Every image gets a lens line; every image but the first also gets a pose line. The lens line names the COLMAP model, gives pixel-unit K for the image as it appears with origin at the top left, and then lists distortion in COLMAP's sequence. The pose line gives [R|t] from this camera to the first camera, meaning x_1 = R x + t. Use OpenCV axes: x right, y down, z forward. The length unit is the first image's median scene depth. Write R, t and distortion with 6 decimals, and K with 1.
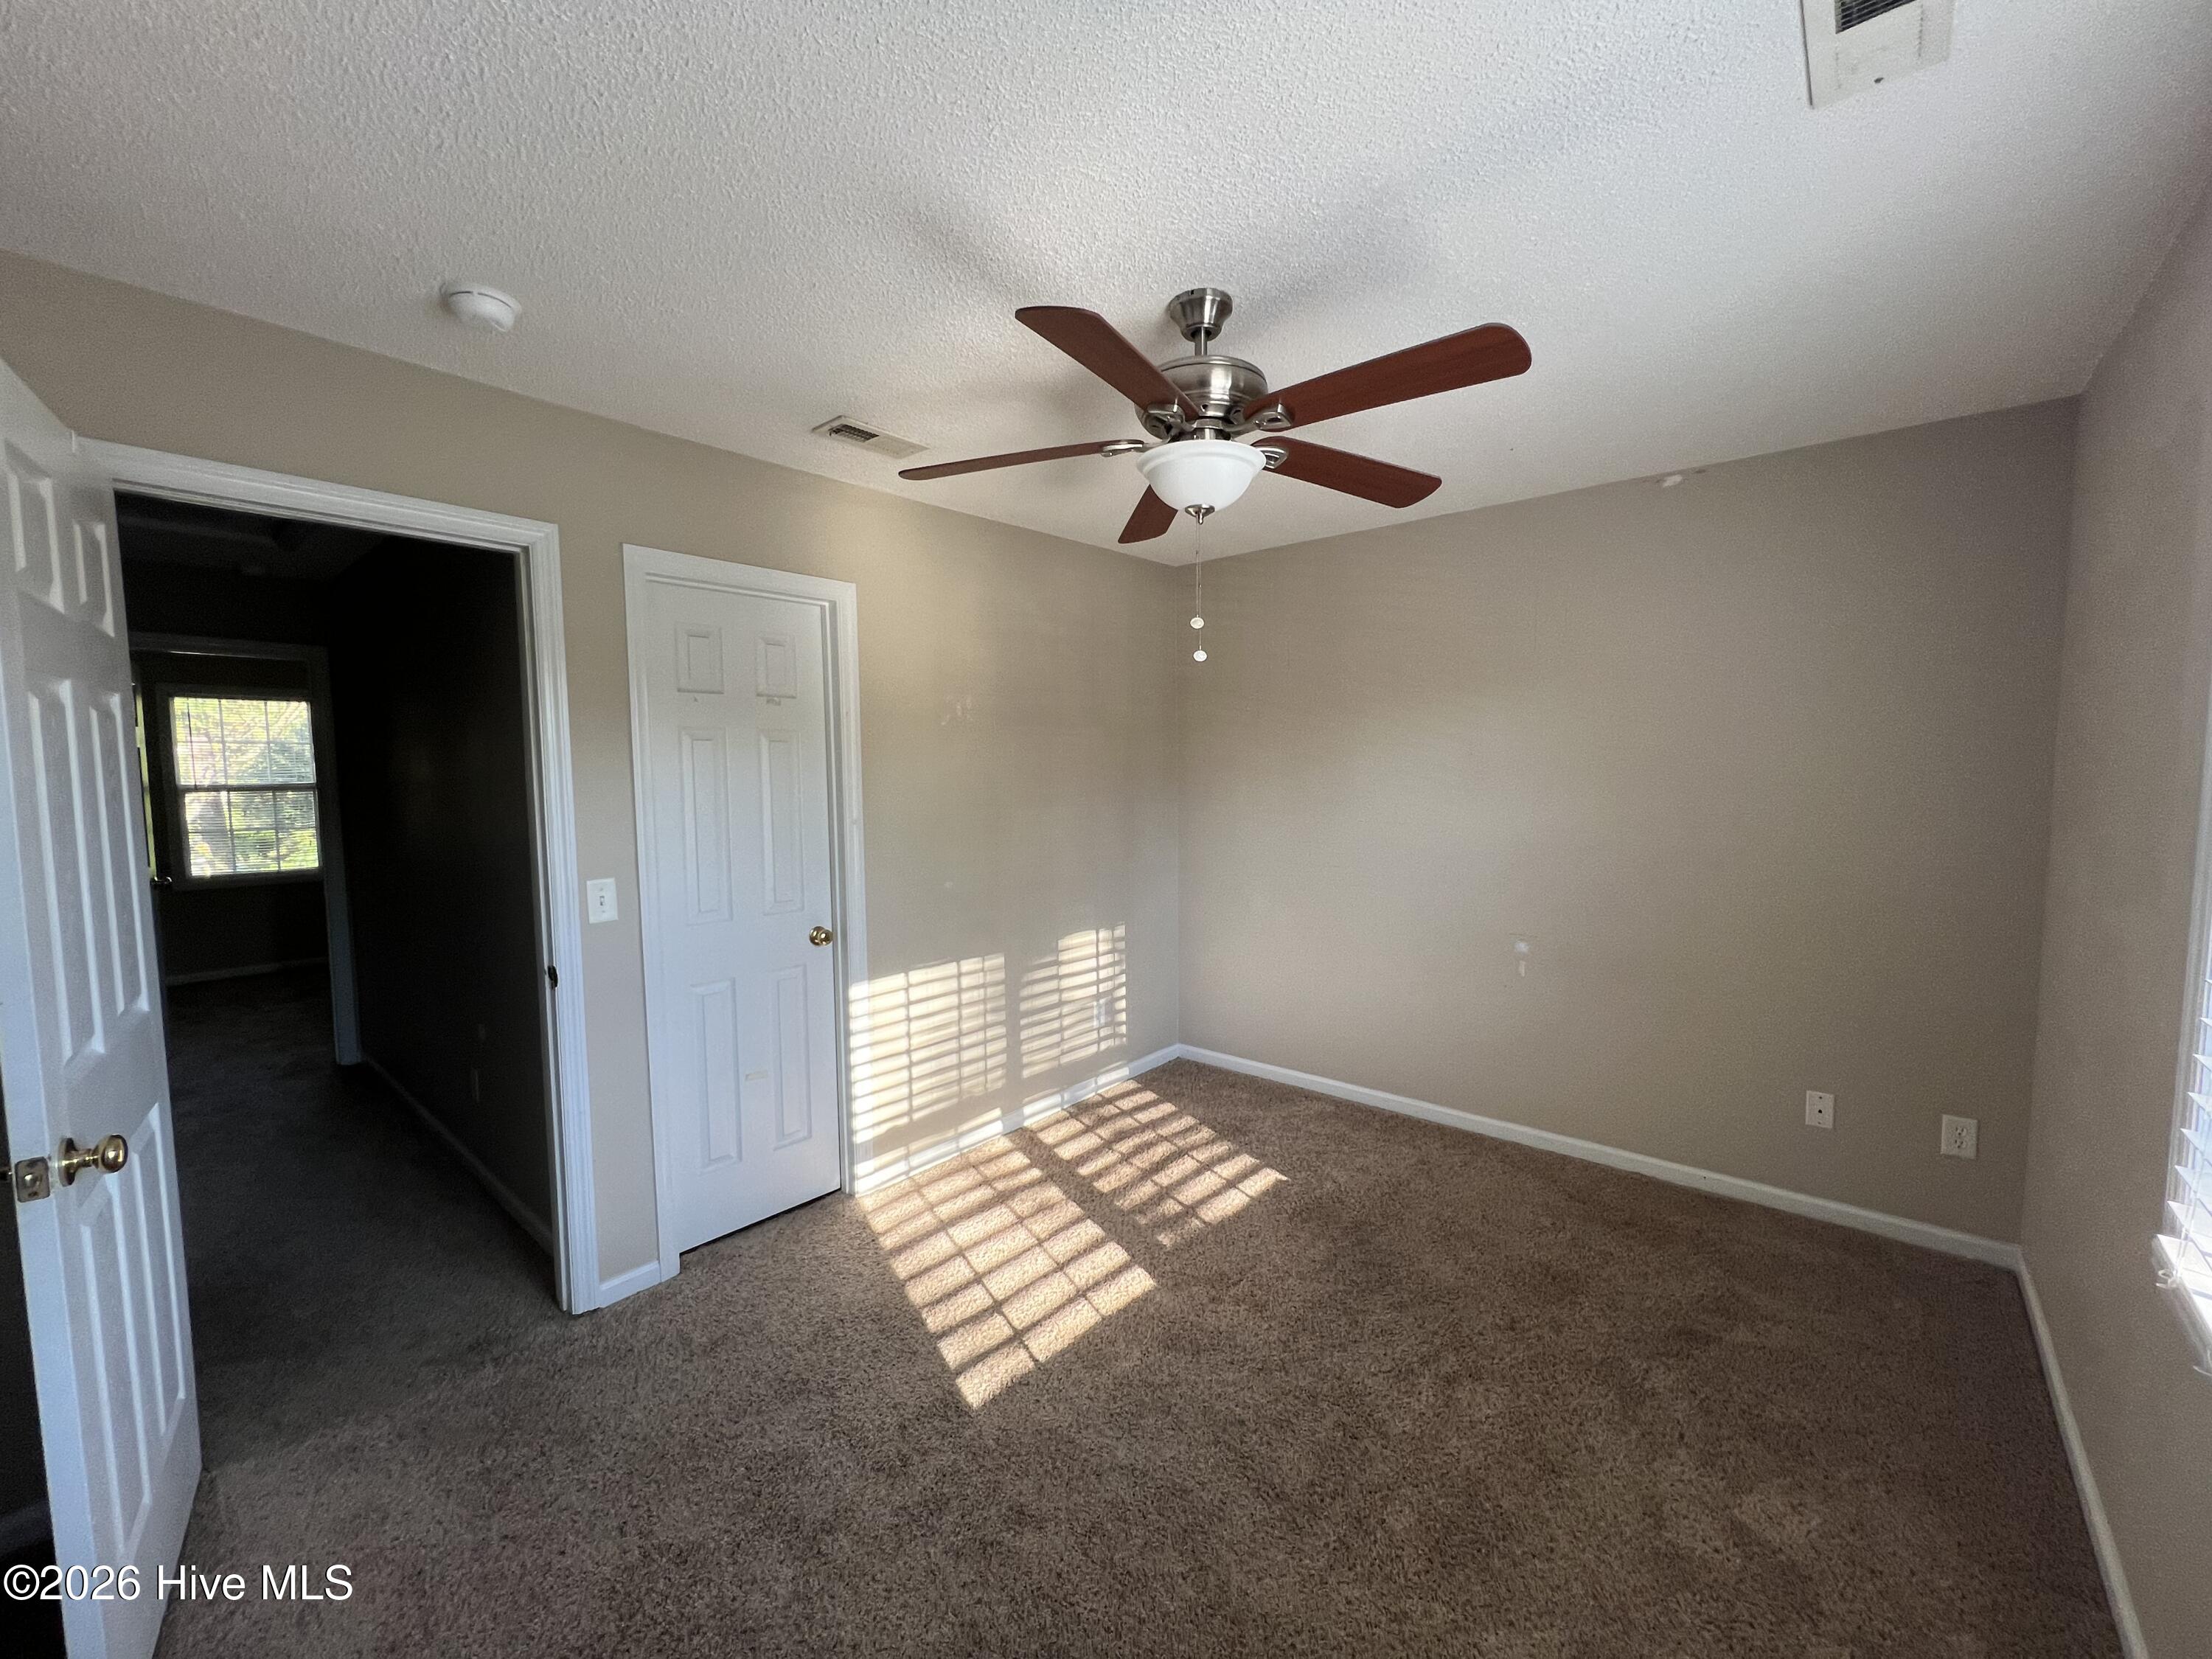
lens RADIAL K [[895.6, 0, 1102.2], [0, 895.6, 825.5], [0, 0, 1]] dist [-0.001991, 0.000087]
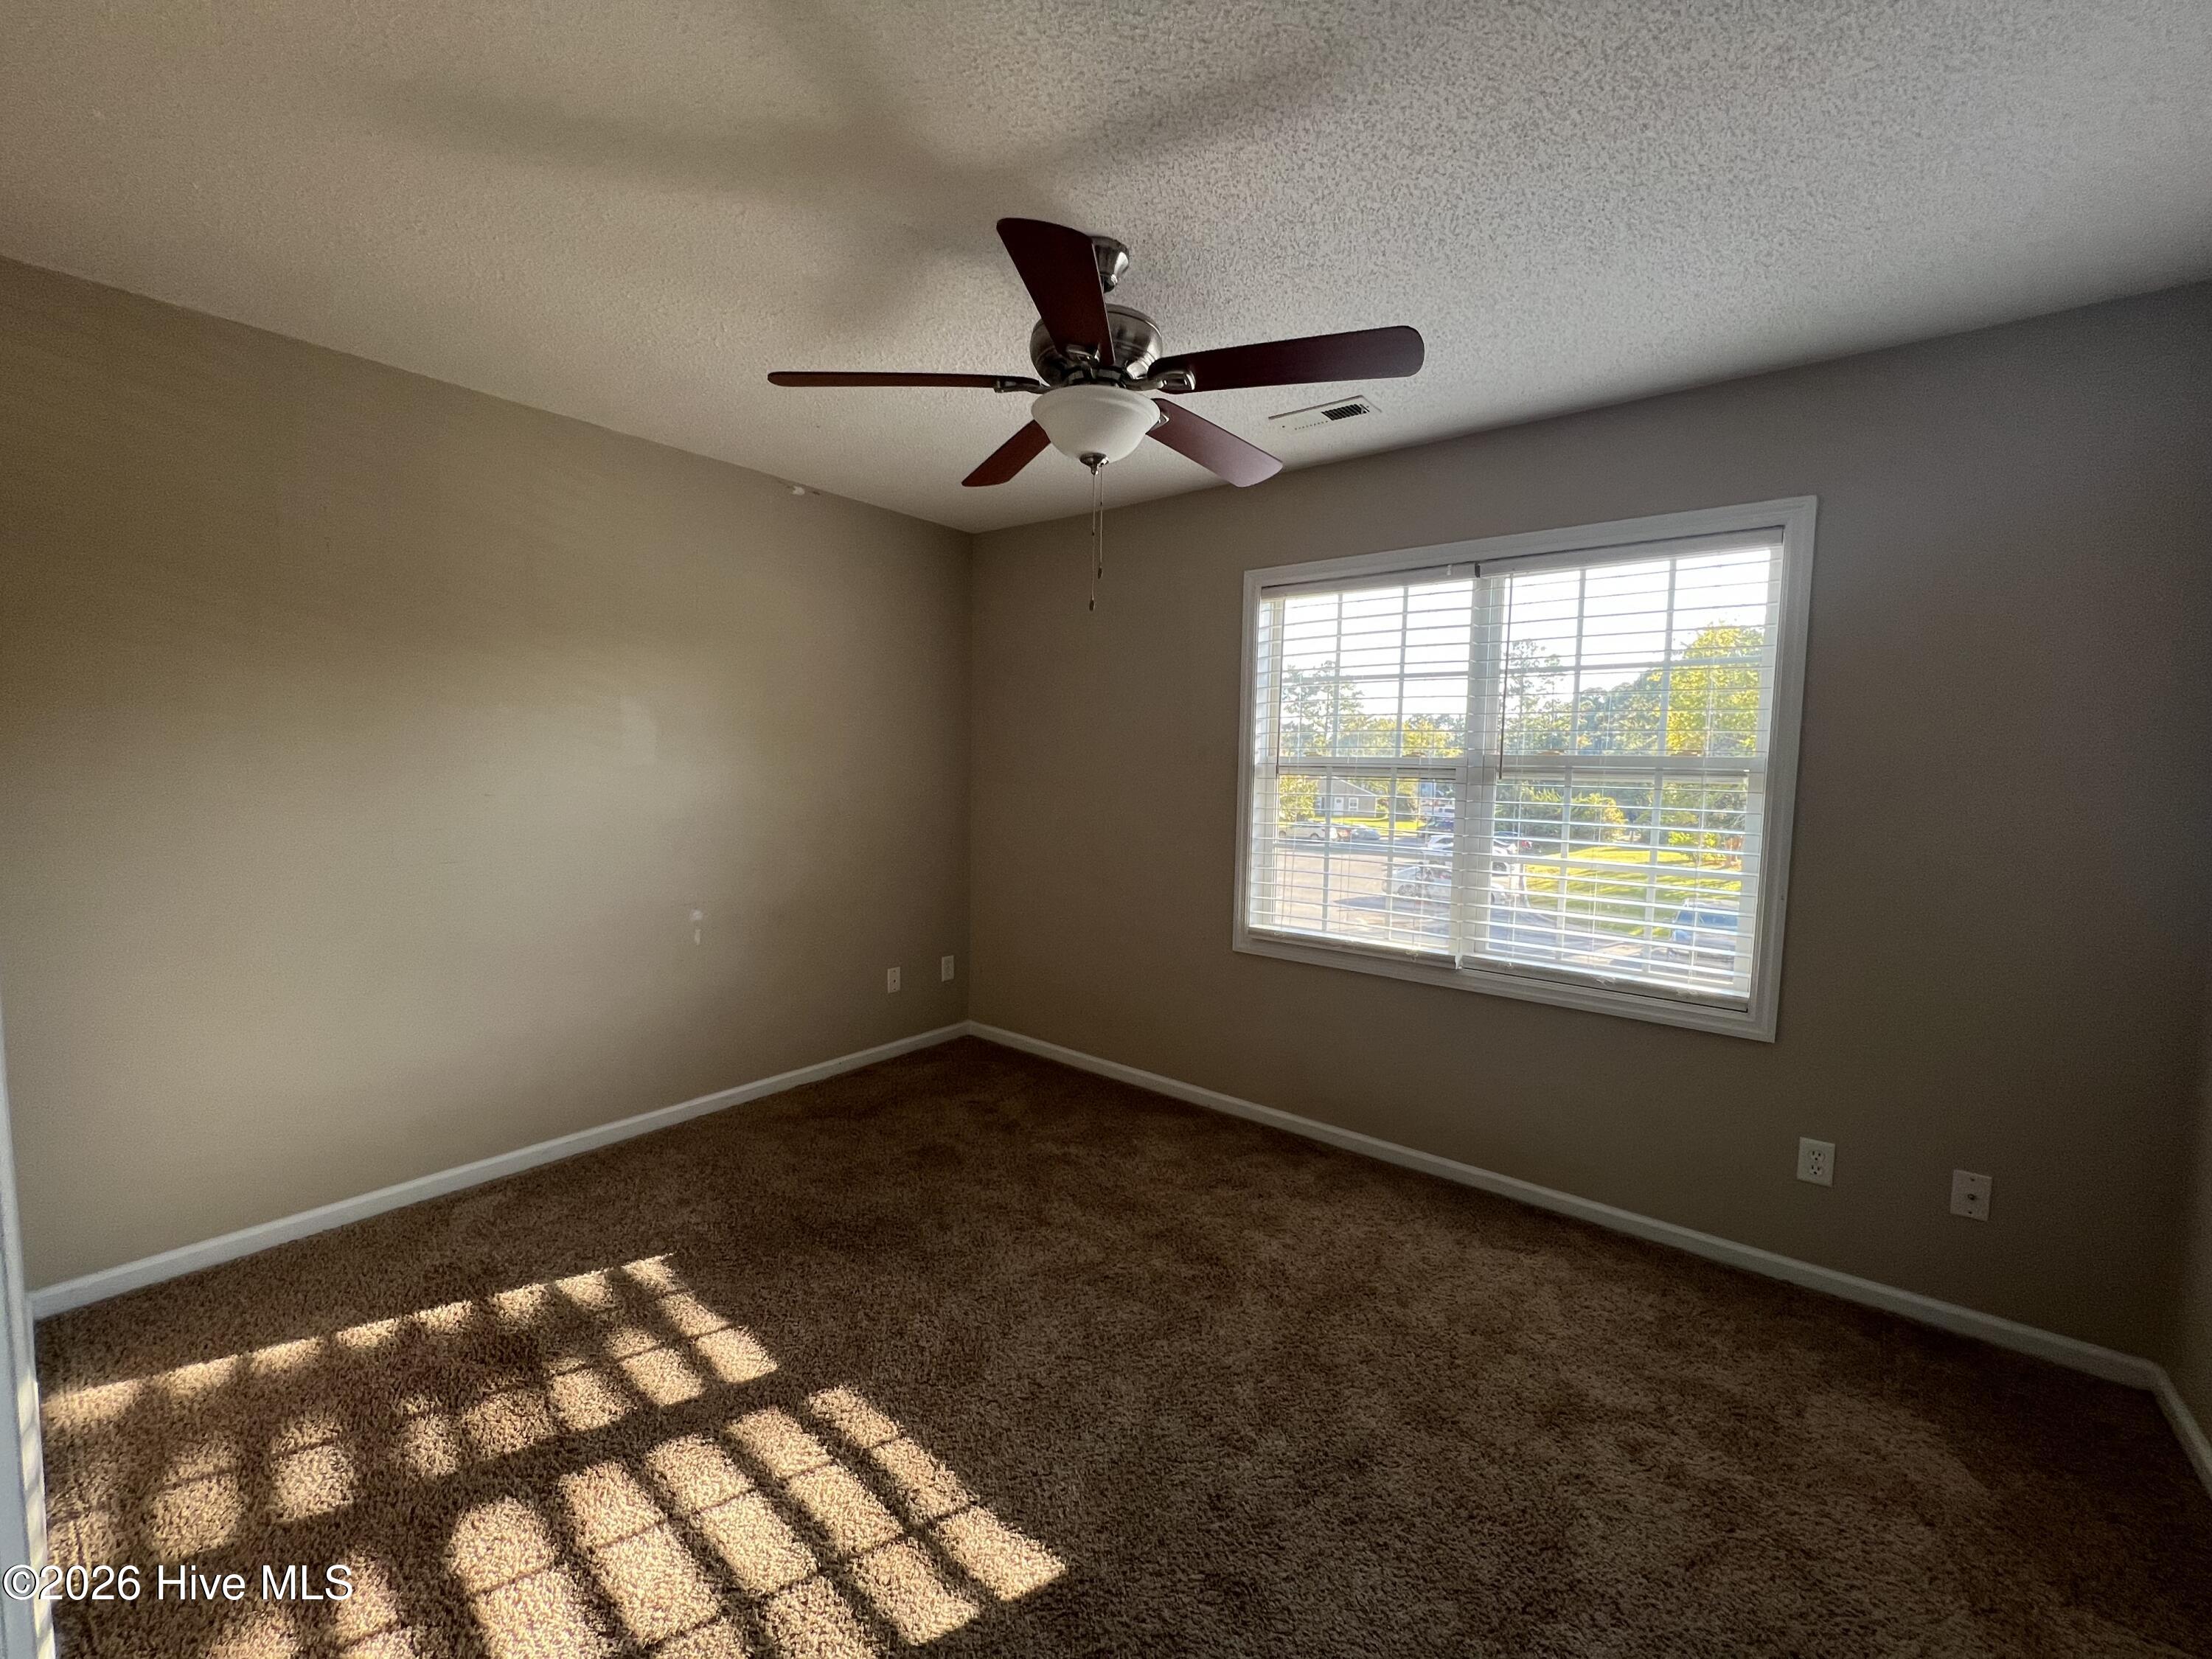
lens RADIAL K [[895.6, 0, 1102.2], [0, 895.6, 825.5], [0, 0, 1]] dist [-0.001991, 0.000087]
pose [[-0.029047, -0.066365, 0.997373, -0.612765], [0.055557, 0.996144, 0.067901, -0.004409], [-0.998033, 0.057383, -0.025248, 0.693650]]
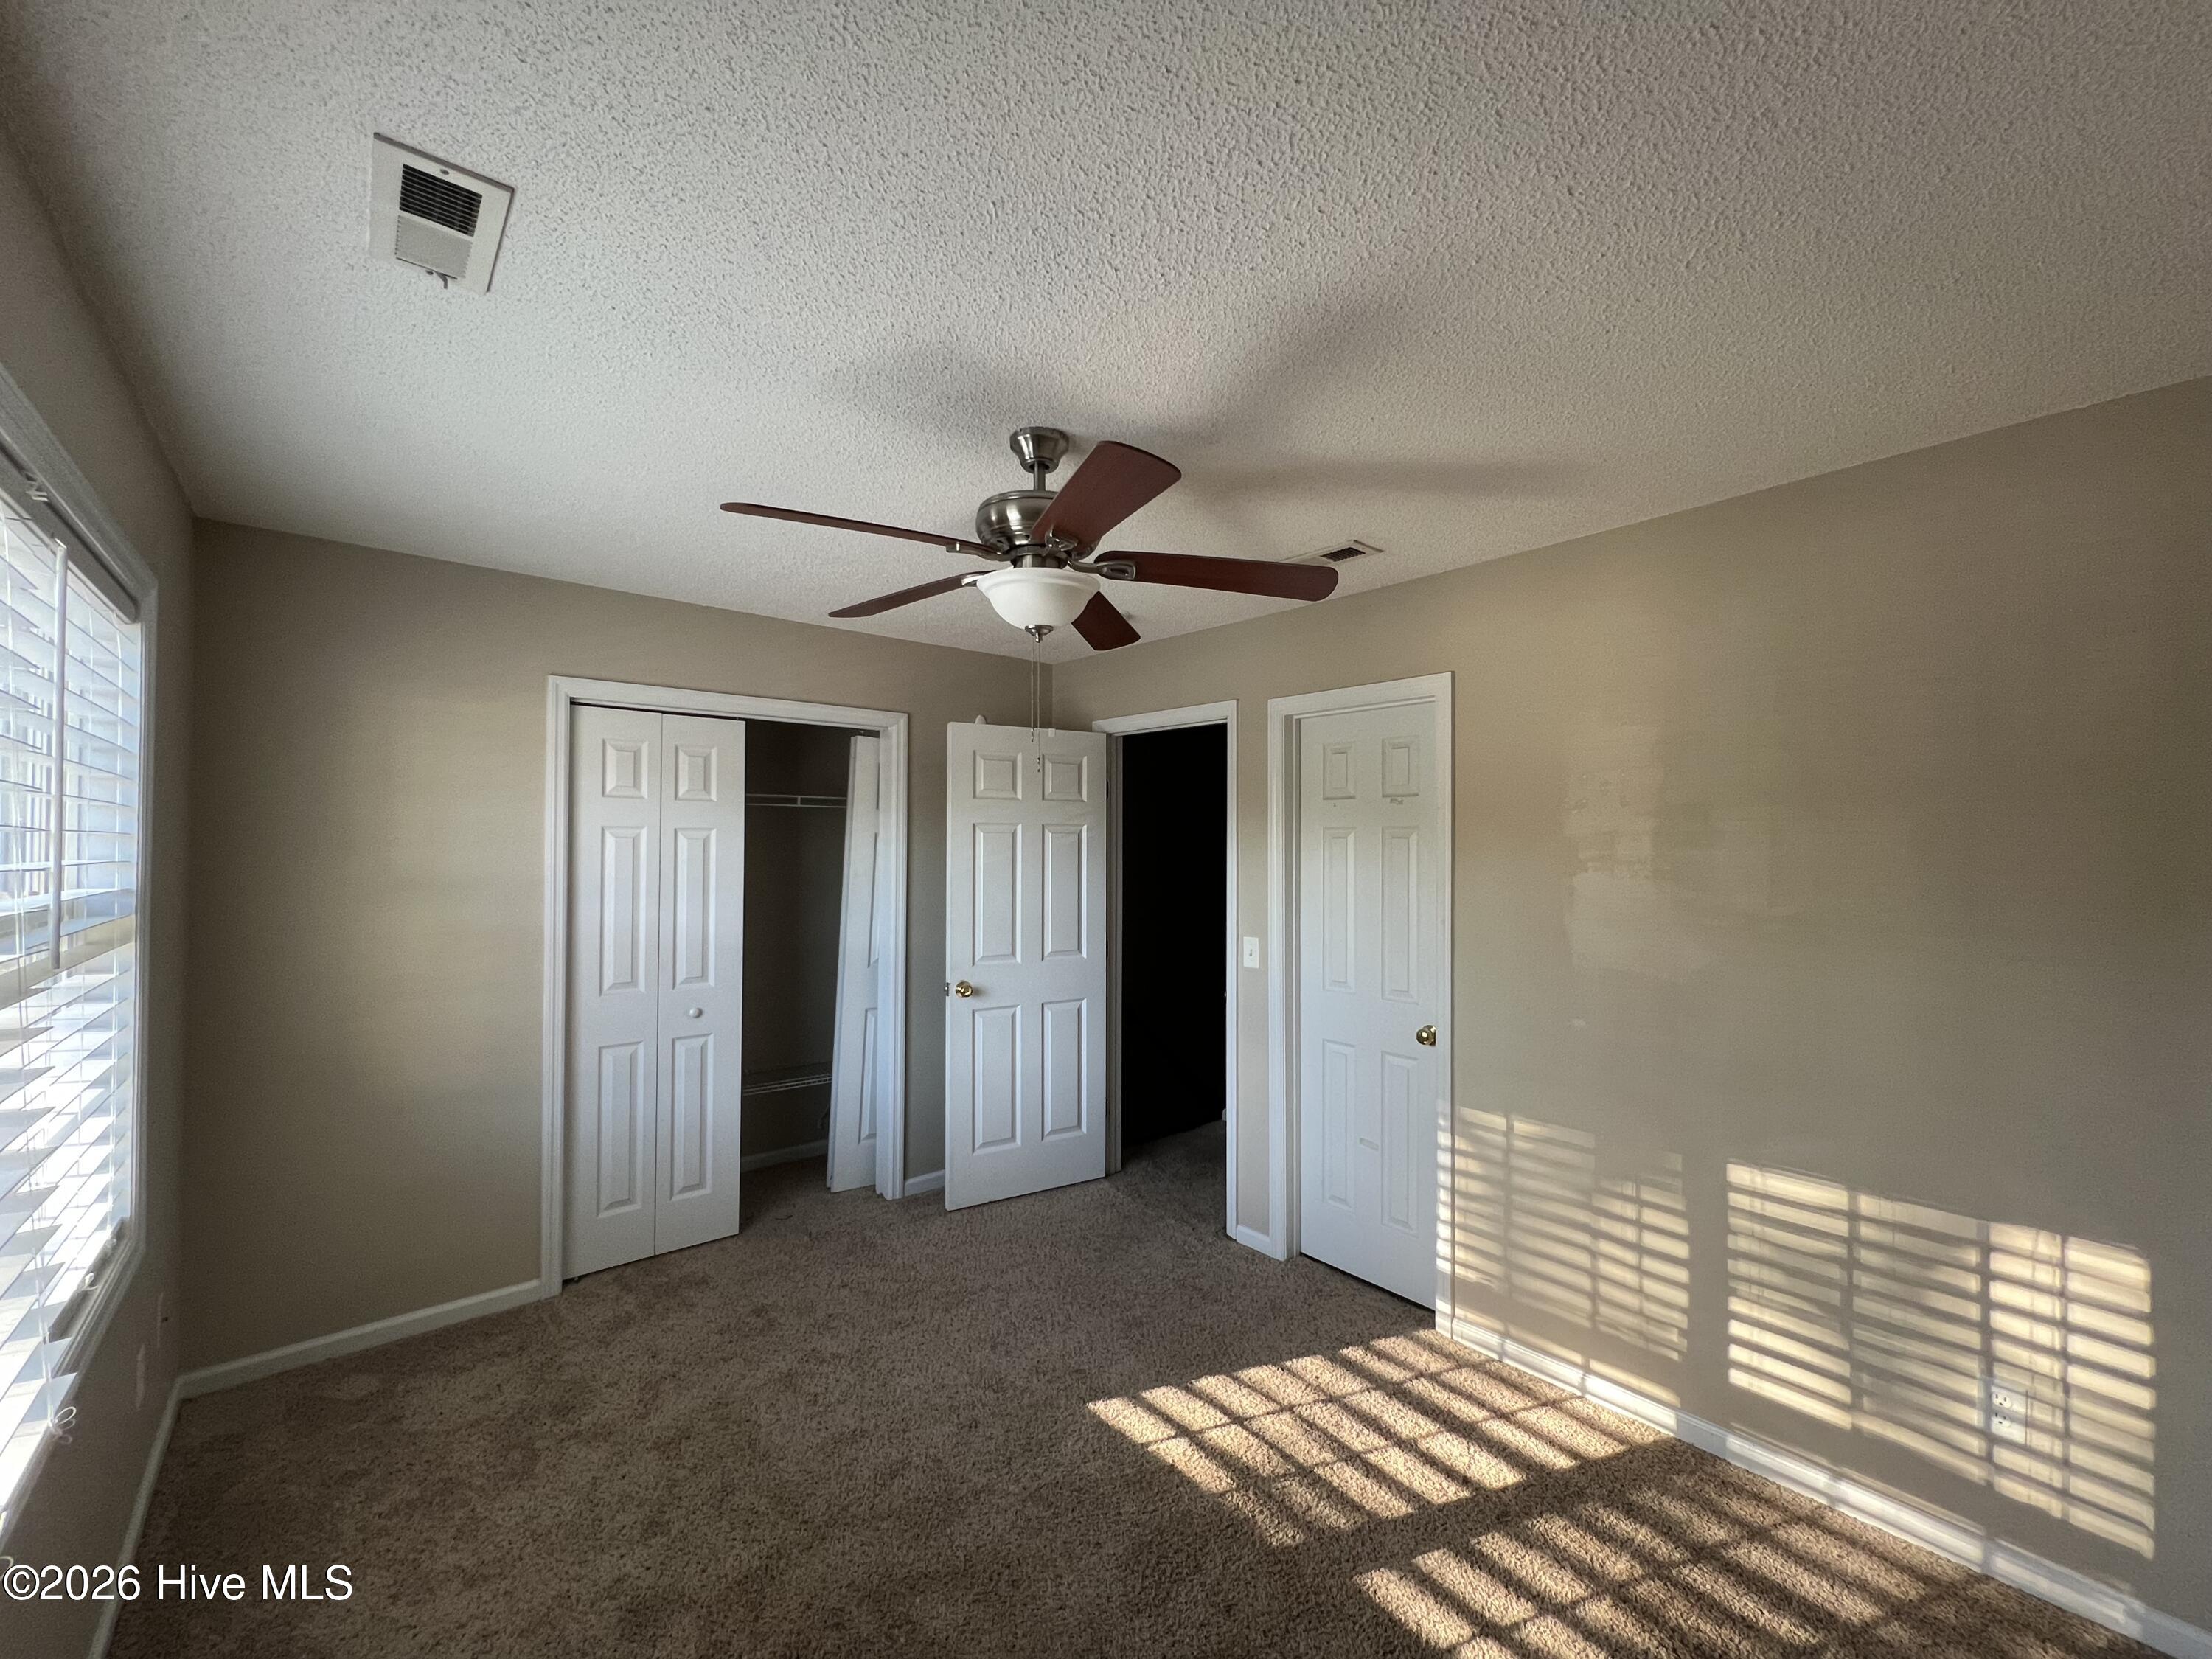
lens RADIAL K [[887.6, 0, 1108.1], [0, 887.6, 833.7], [0, 0, 1]] dist [-0.001042, 0.000305]
pose [[-0.142283, -0.005293, -0.989812, 0.751094], [-0.078230, 0.996918, 0.005914, -0.081979], [0.986730, 0.078274, -0.142259, 0.829091]]
